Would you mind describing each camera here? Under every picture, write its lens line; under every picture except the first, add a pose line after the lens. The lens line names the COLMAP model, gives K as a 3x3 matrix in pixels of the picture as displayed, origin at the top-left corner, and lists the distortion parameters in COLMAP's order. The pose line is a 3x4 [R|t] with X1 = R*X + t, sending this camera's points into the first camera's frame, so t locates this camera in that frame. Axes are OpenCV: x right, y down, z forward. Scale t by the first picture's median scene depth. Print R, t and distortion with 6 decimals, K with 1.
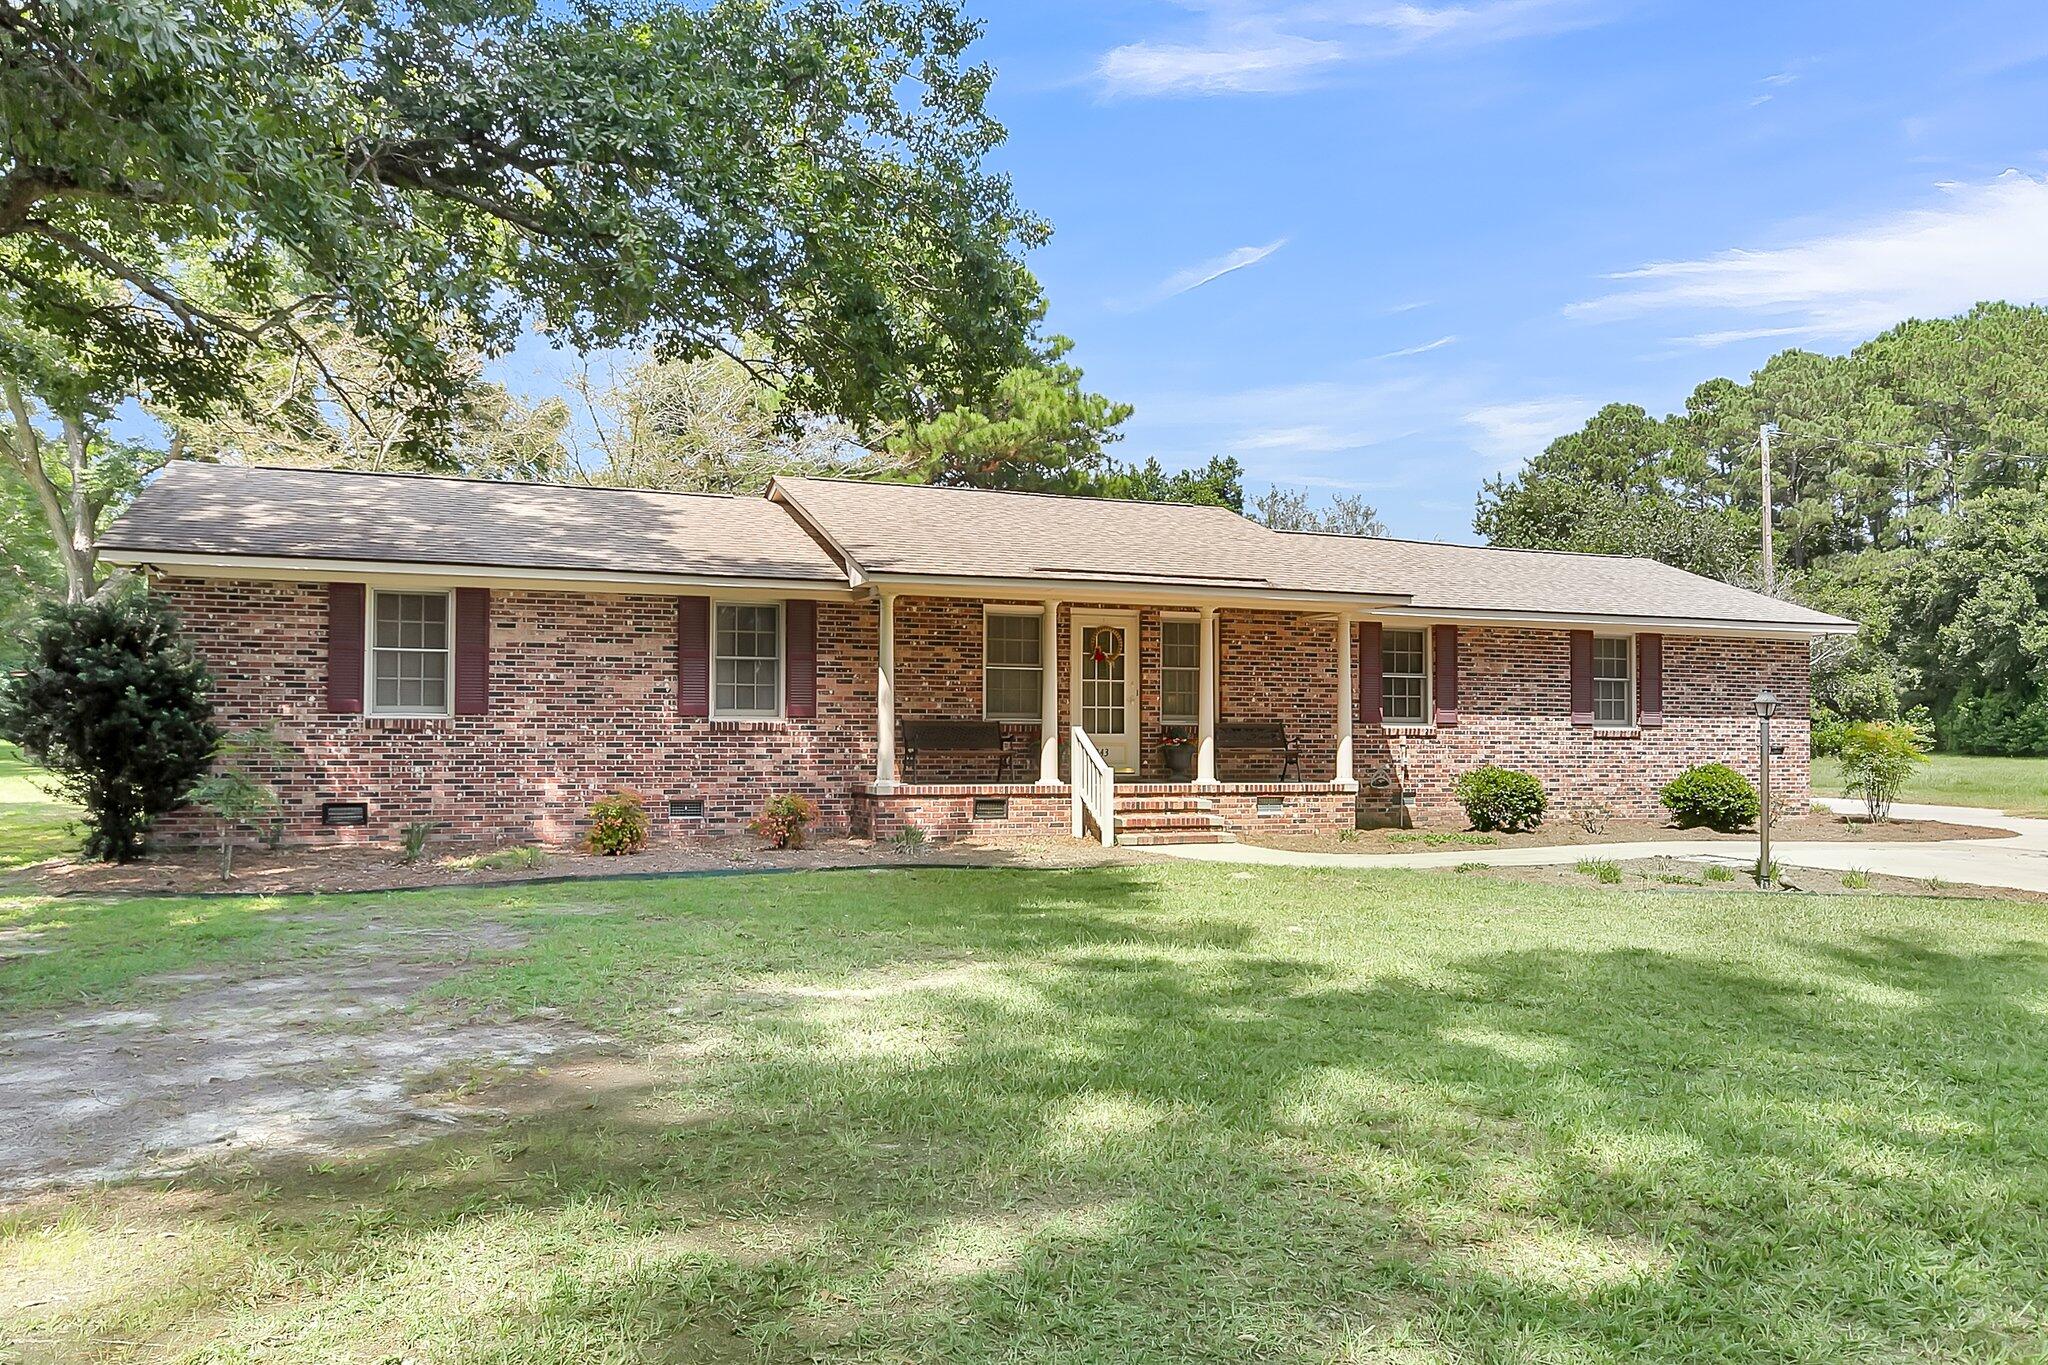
lens RADIAL K [[1477.8, 0, 1024.0], [0, 1477.8, 682.5], [0, 0, 1]] dist [0.005306, 0.000878]
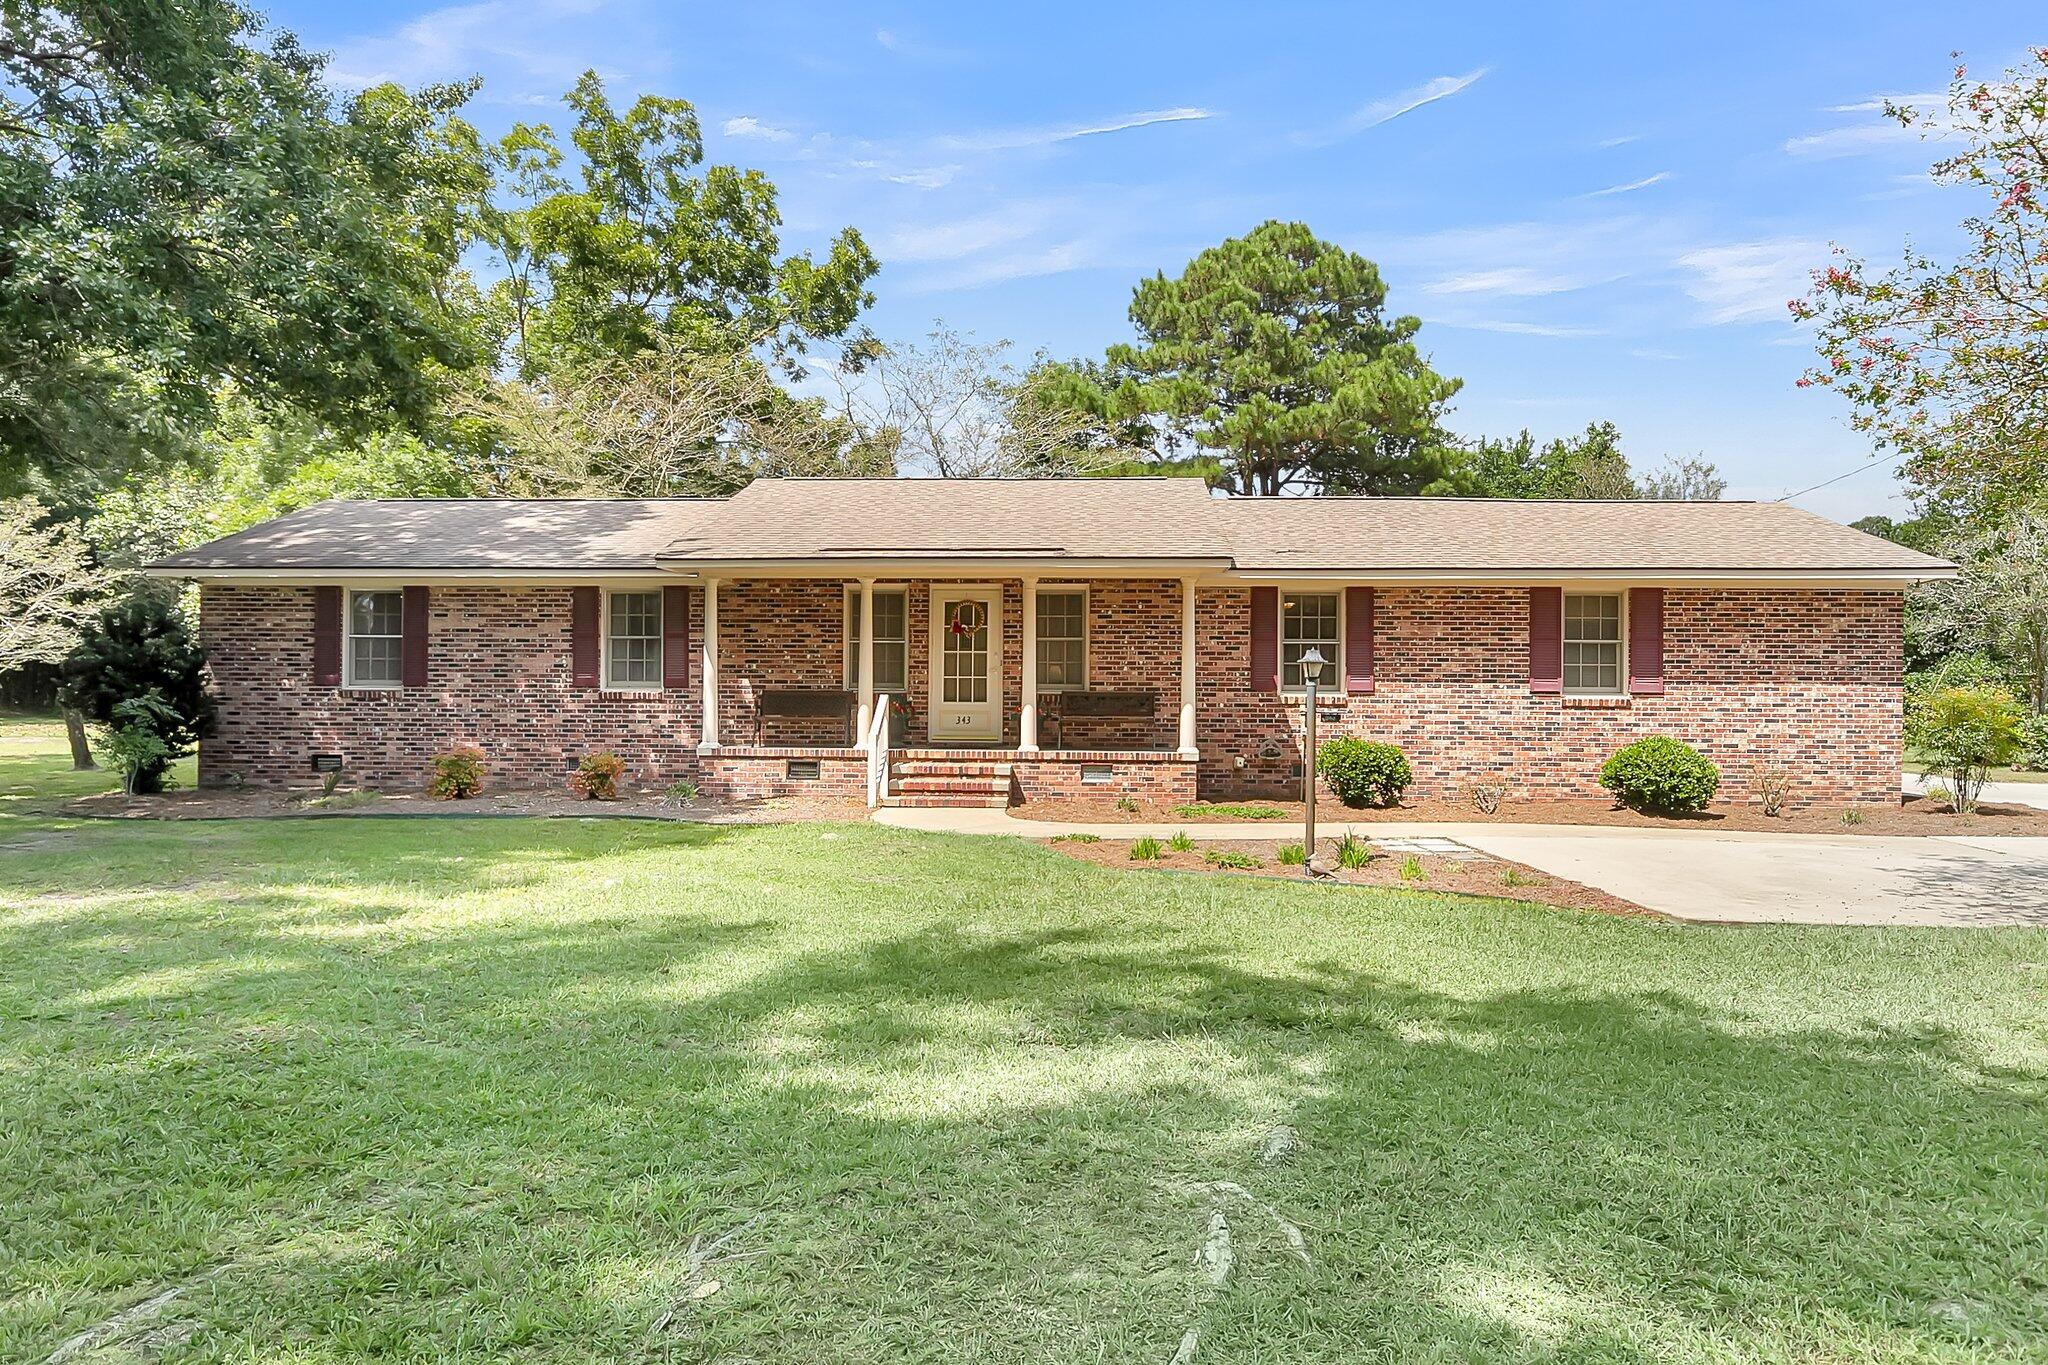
lens RADIAL K [[1324.2, 0, 1024.0], [0, 1324.2, 682.5], [0, 0, 1]] dist [0.000672, 0.000362]
pose [[0.910001, -0.007219, -0.414543, 0.501899], [0.013211, 0.999846, 0.011588, 0.010607], [0.414396, -0.016021, 0.909956, 0.164242]]
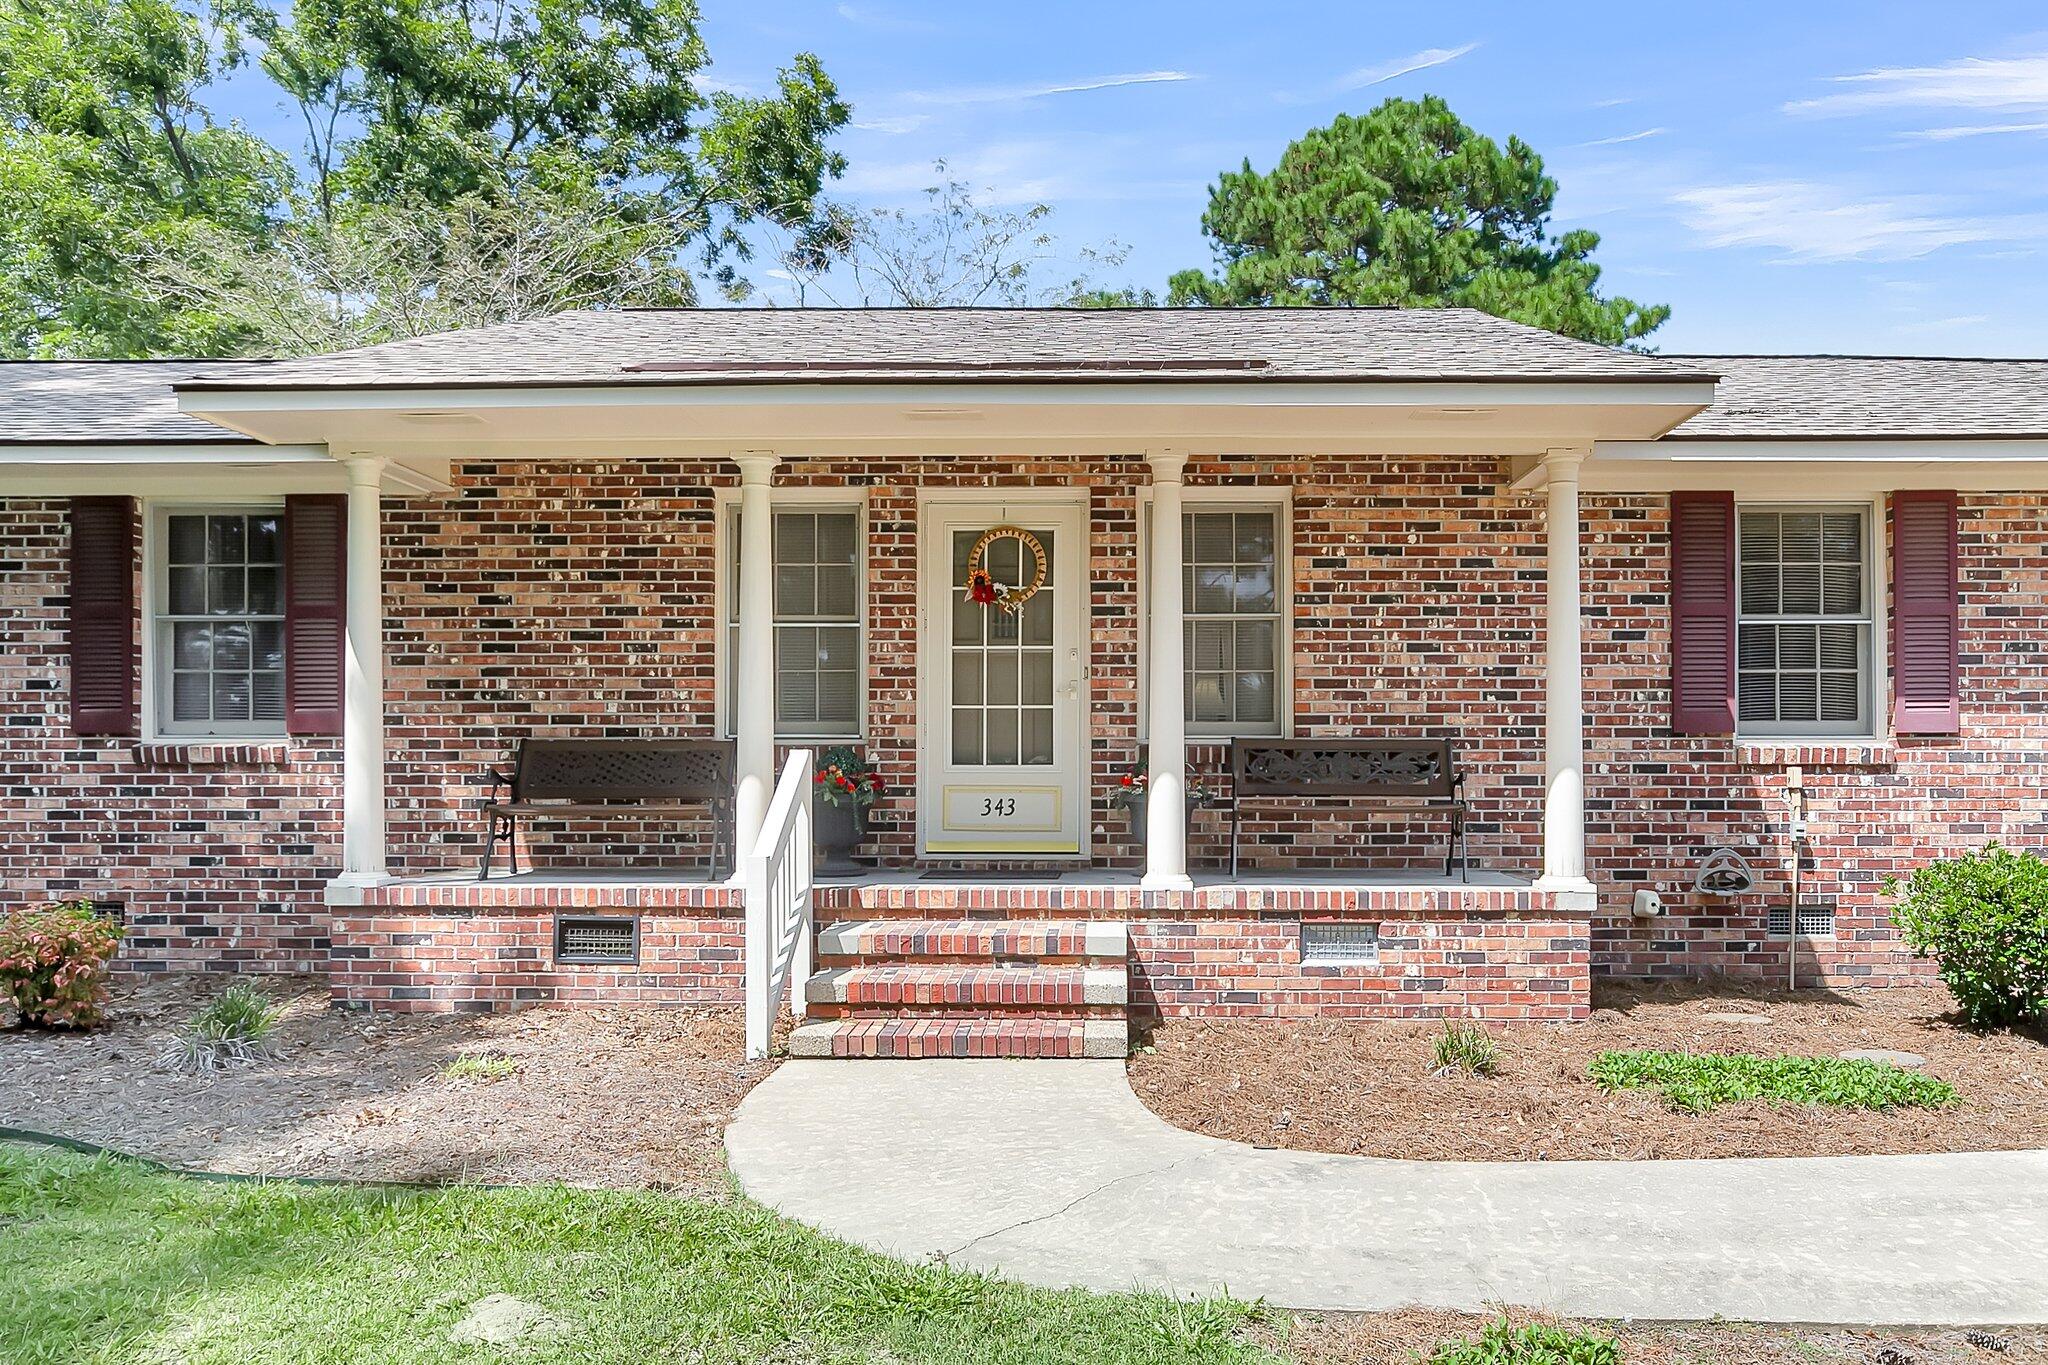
lens RADIAL K [[1500.7, 0, 1102.5], [0, 1500.7, 741.4], [0, 0, 1]] dist [-0.001872, 0.001046]
pose [[0.925882, -0.009804, -0.377685, 0.264606], [0.018231, 0.999658, 0.018742, 0.020149], [0.377373, -0.024238, 0.925744, 0.610427]]
